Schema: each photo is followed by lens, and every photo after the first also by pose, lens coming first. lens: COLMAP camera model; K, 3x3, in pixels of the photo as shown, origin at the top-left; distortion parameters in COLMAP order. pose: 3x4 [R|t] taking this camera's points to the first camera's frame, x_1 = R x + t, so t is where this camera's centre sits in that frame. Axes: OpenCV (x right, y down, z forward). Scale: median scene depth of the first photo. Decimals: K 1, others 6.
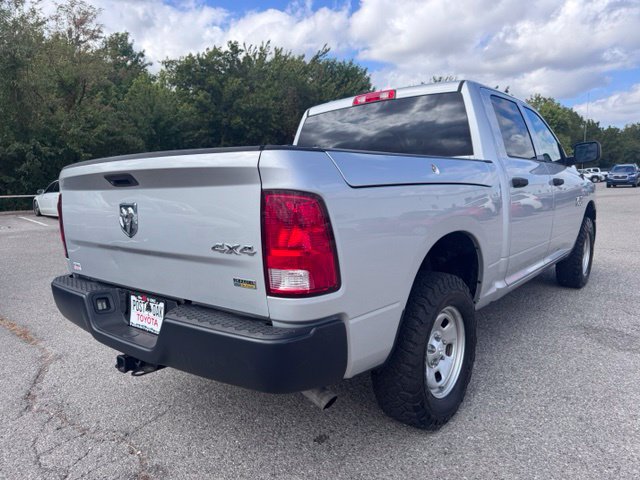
lens RADIAL K [[470.5, 0, 316.0], [0, 470.5, 239.4], [0, 0, 1]] dist [0.037039, -0.059041]
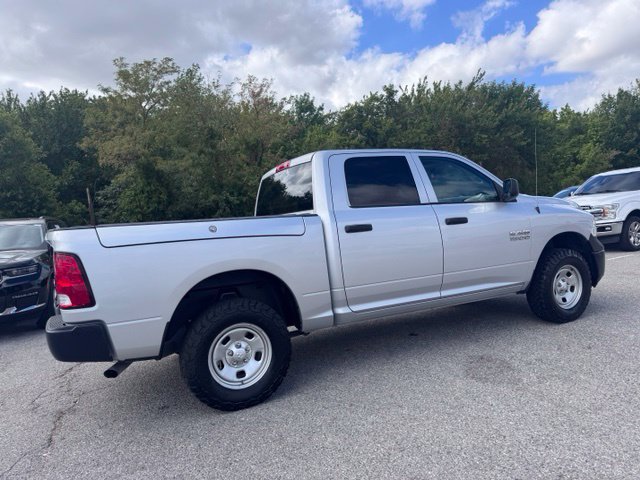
lens RADIAL K [[465.0, 0, 324.2], [0, 465.0, 234.5], [0, 0, 1]] dist [0.050504, -0.037058]
pose [[0.907760, -0.043948, -0.417181, 0.116994], [0.014210, 0.997148, -0.074125, -0.000235], [0.419248, 0.061360, 0.905796, -0.010202]]
